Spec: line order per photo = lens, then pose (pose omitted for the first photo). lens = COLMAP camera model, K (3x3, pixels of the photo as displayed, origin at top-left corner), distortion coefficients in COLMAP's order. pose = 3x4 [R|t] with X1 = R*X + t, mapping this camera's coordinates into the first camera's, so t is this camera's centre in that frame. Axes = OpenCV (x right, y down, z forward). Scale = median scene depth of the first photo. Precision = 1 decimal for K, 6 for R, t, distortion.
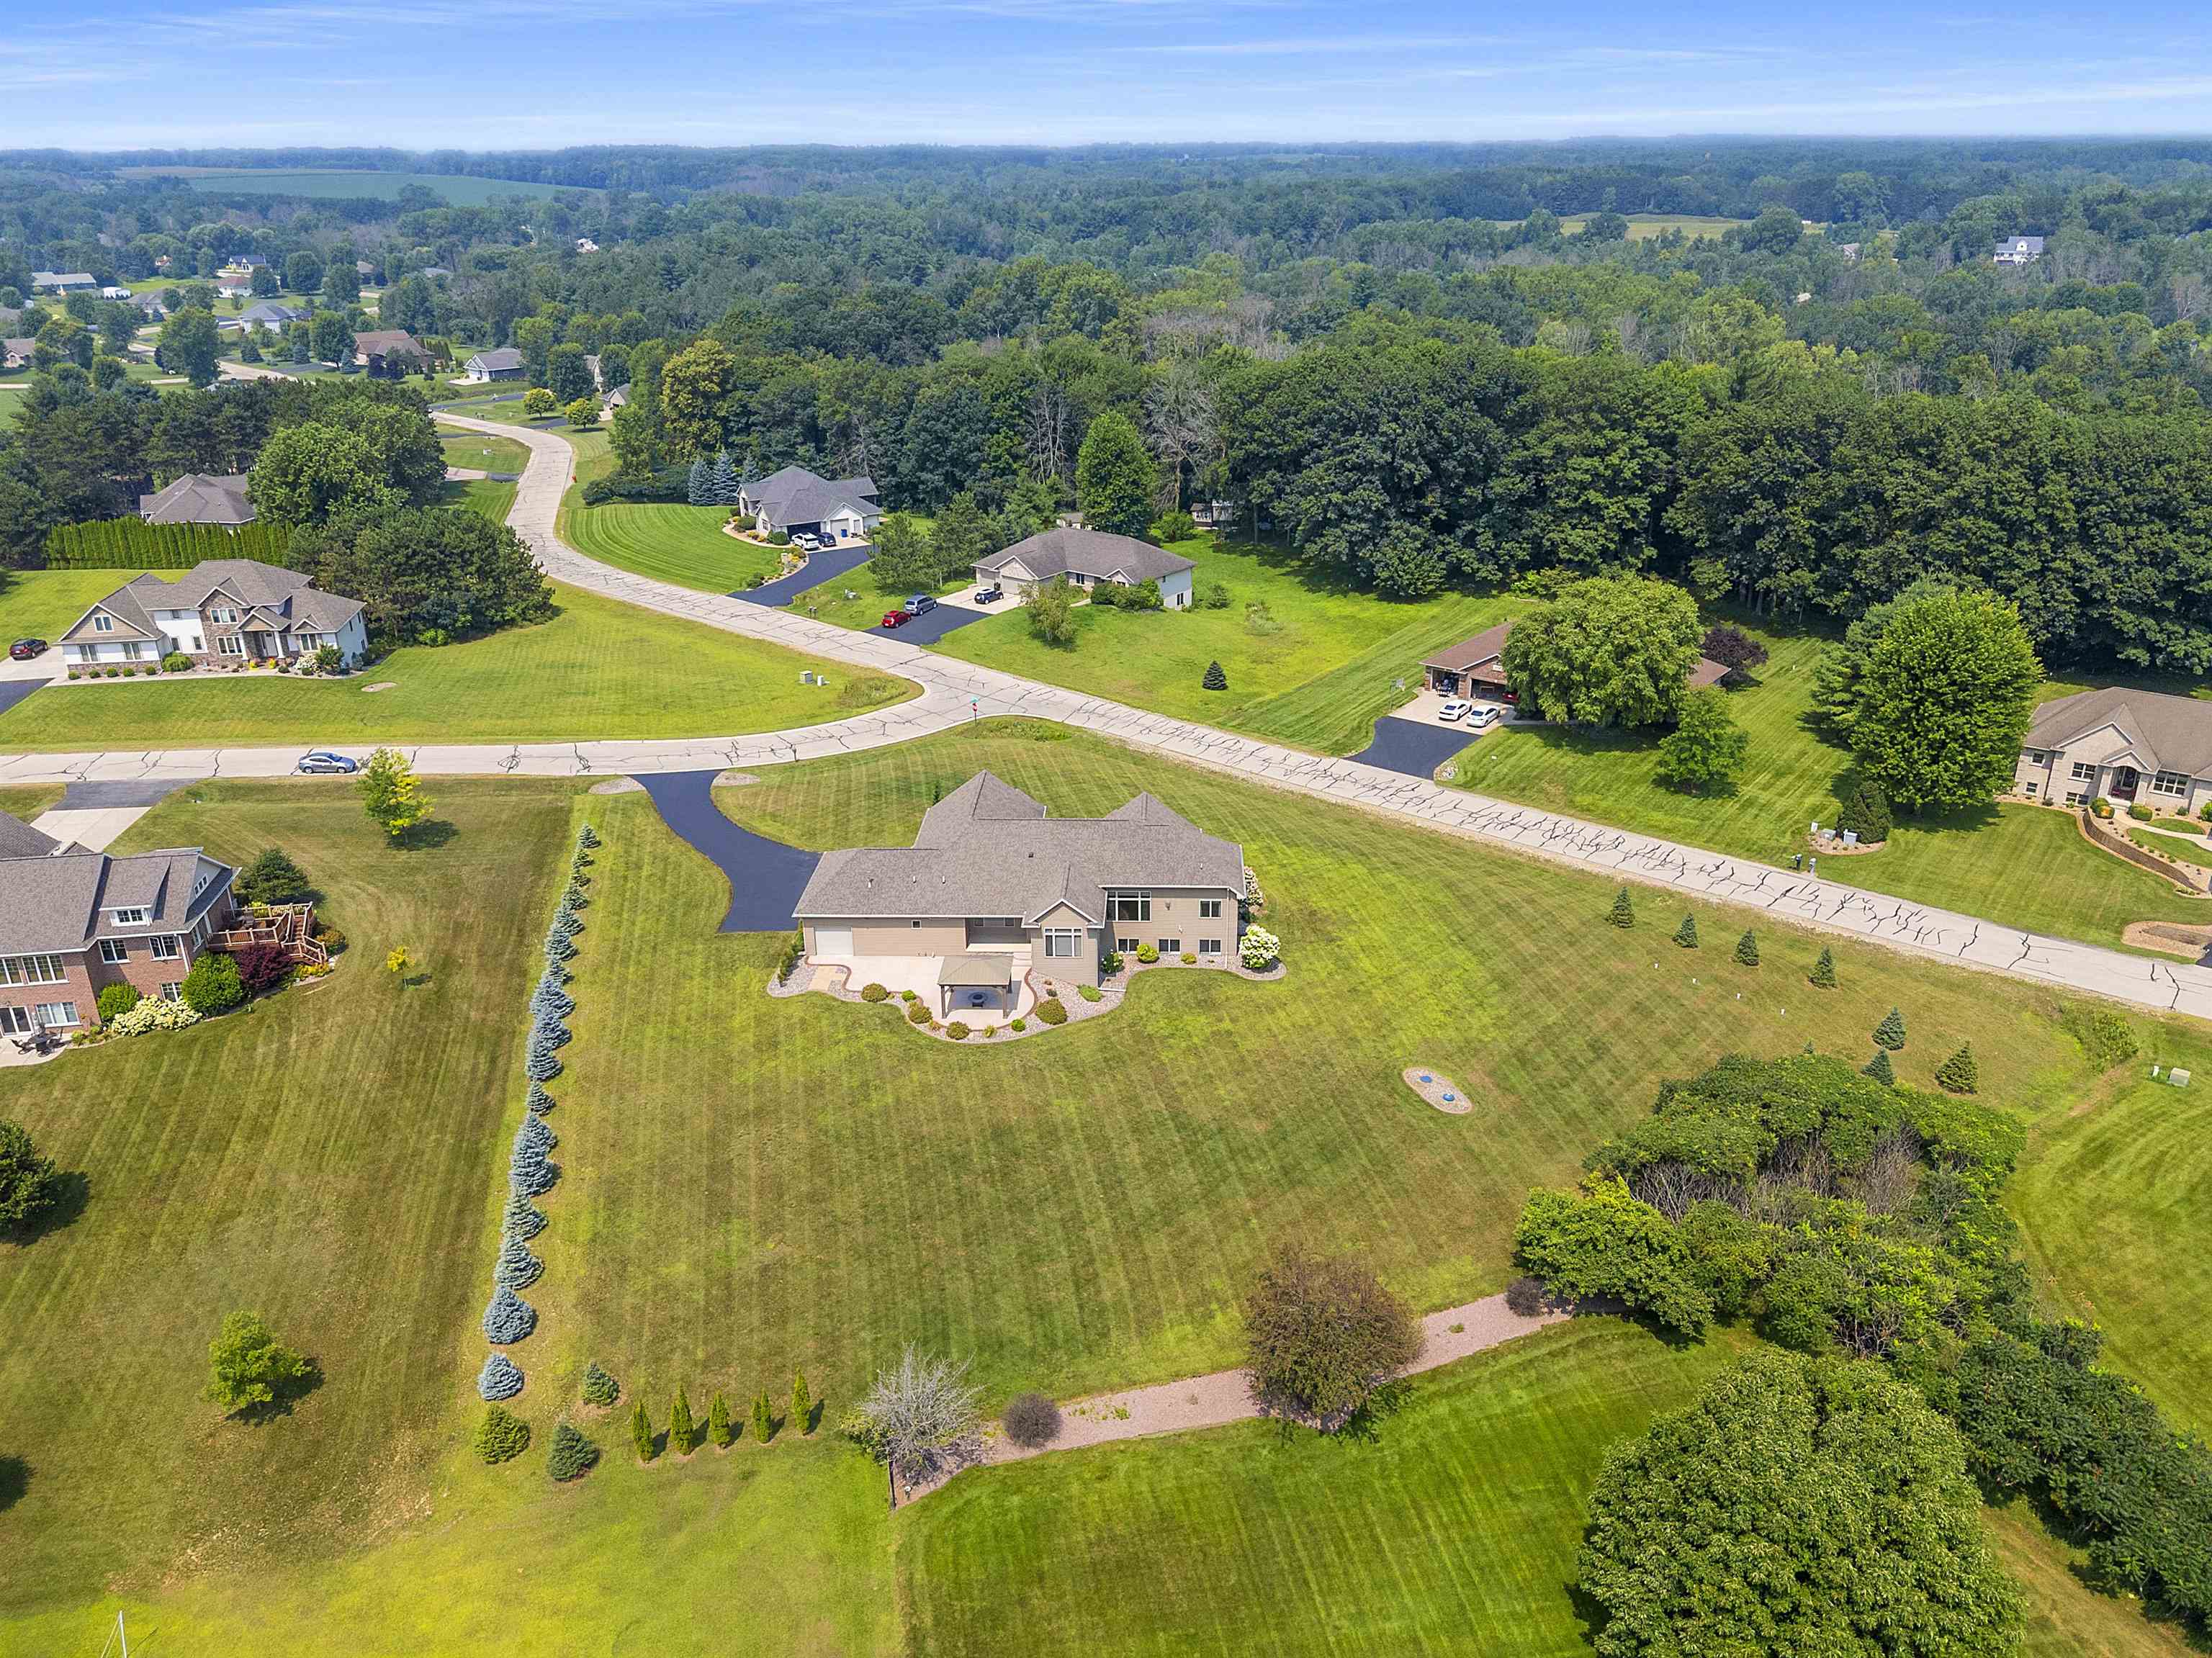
lens RADIAL K [[1602.3, 0, 1106.5], [0, 1602.3, 826.8], [0, 0, 1]] dist [0.112660, -0.120666]
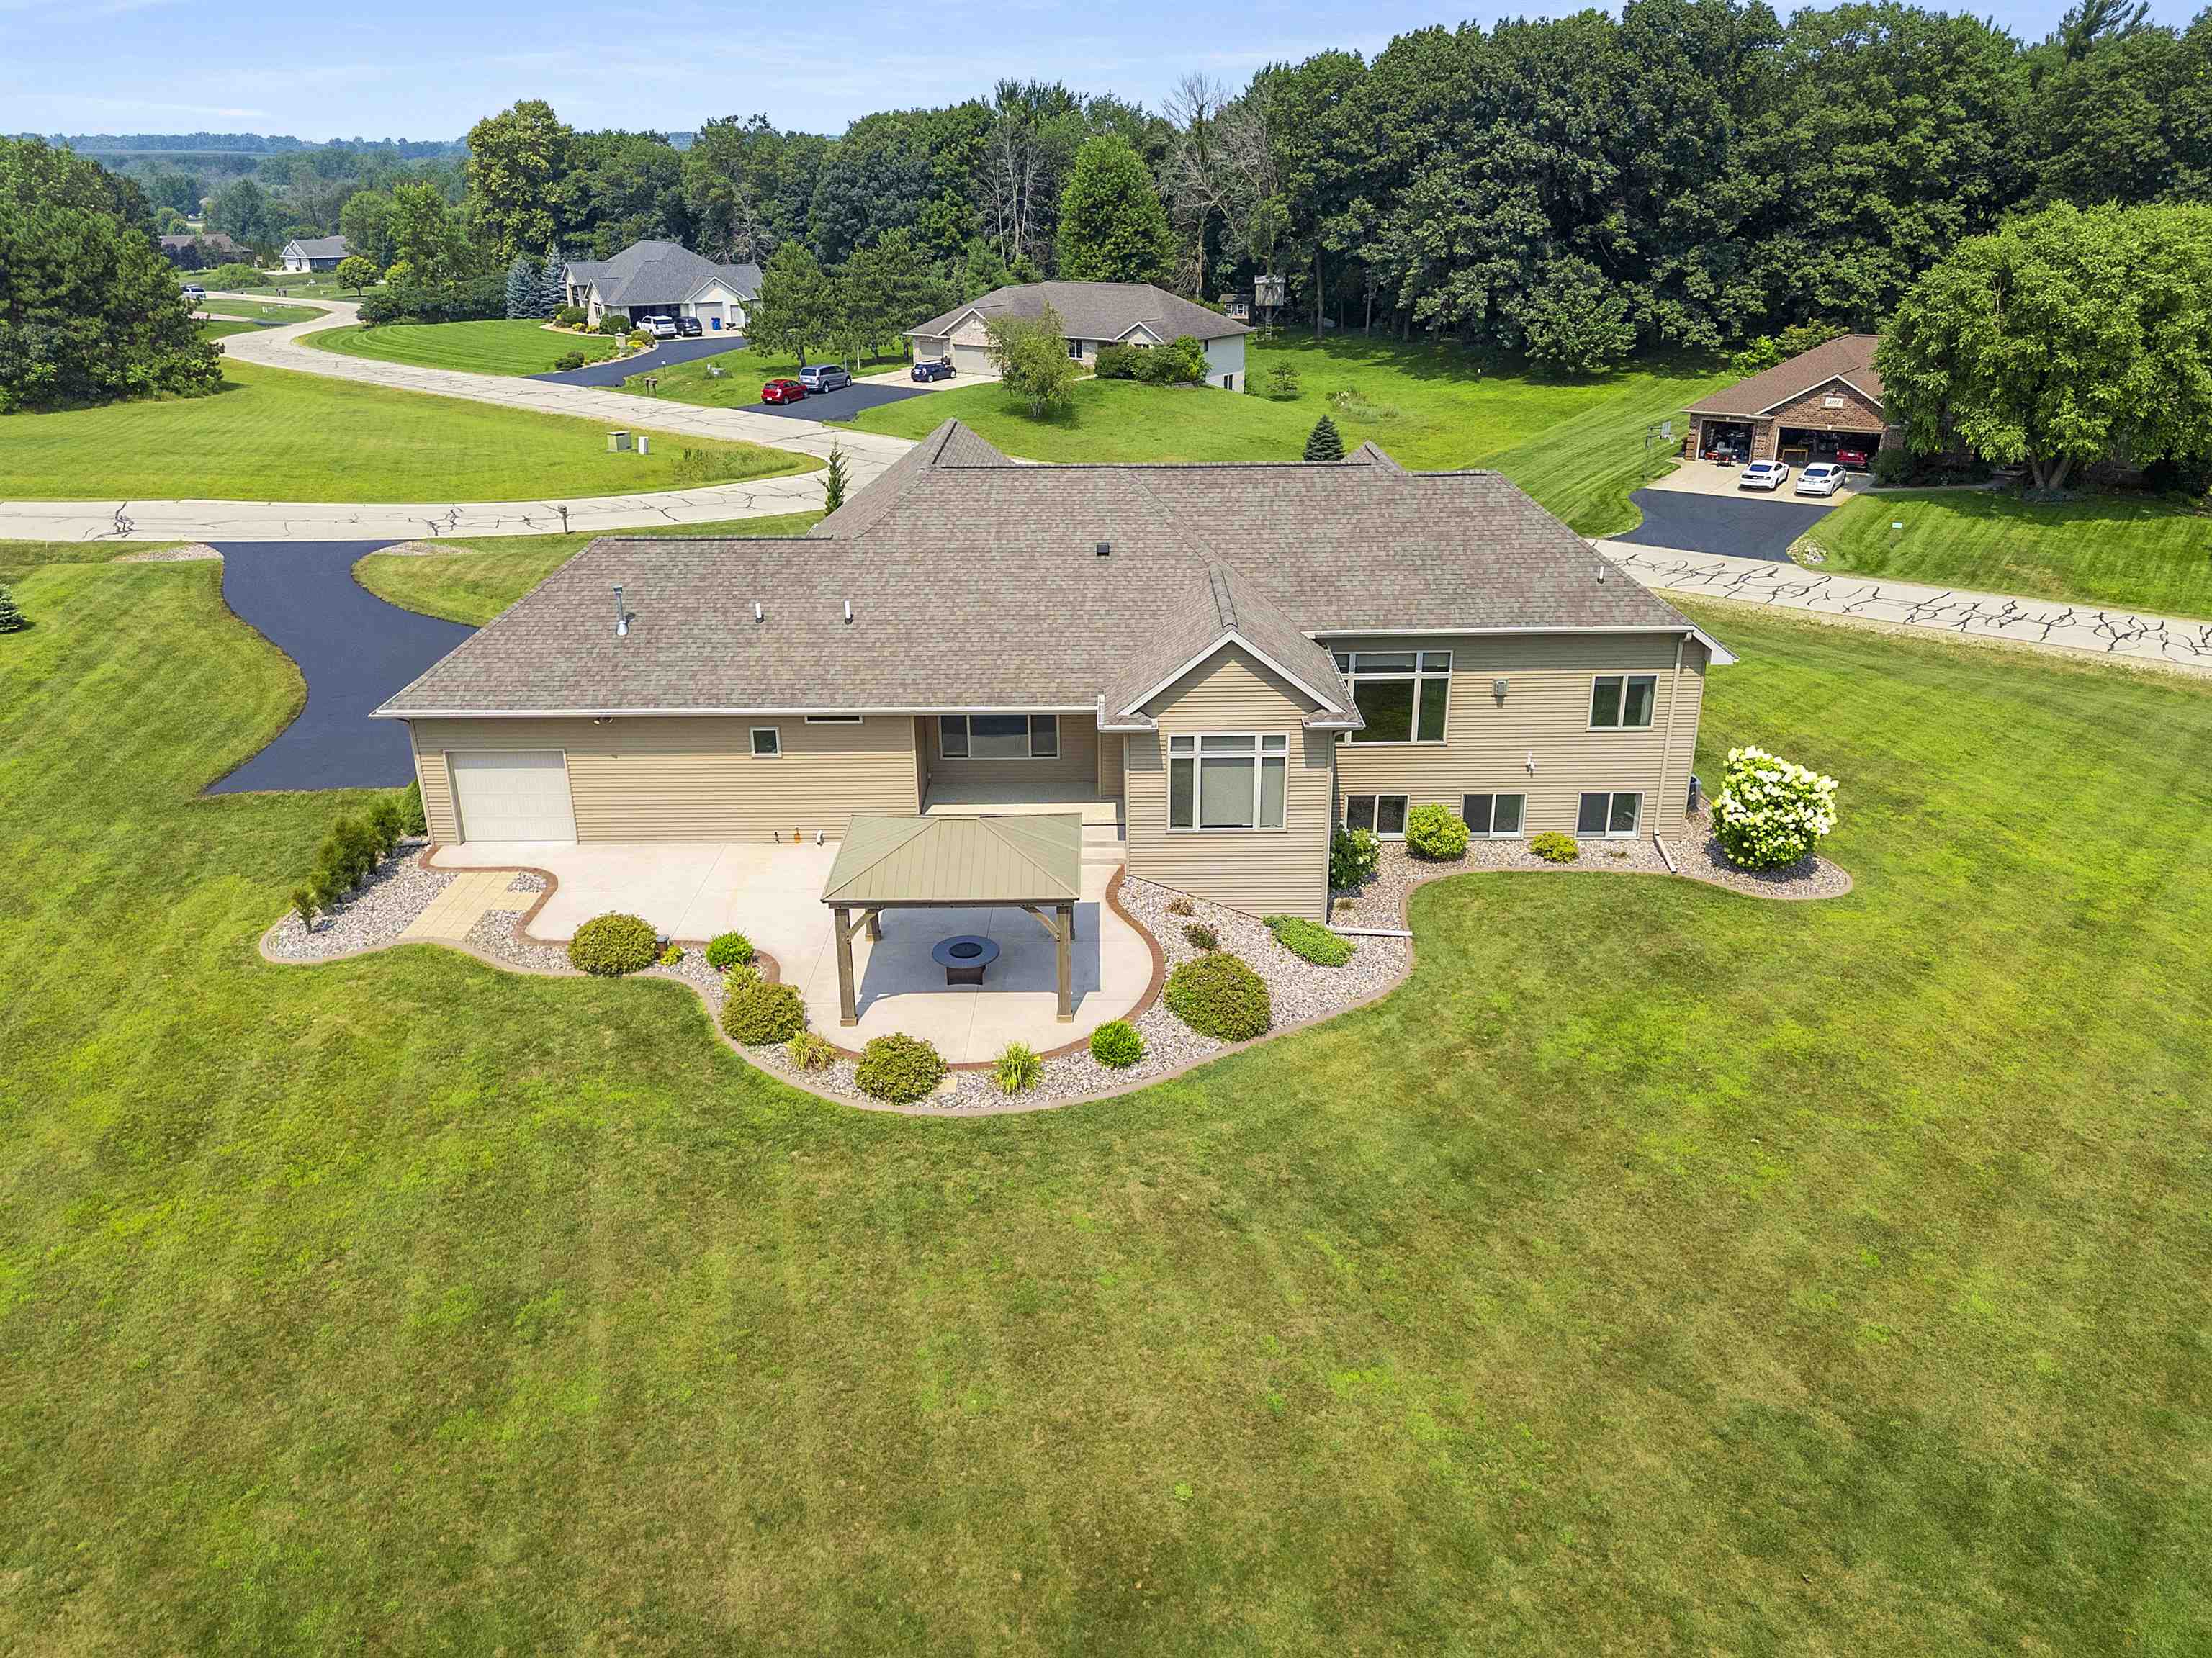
lens RADIAL K [[1673.7, 0, 1107.8], [0, 1673.7, 801.4], [0, 0, 1]] dist [0.032979, -0.000396]
pose [[0.999183, -0.013910, 0.037936, -0.032706], [0.014694, 0.999683, -0.020468, 0.042635], [-0.037639, 0.021008, 0.999071, 0.346544]]
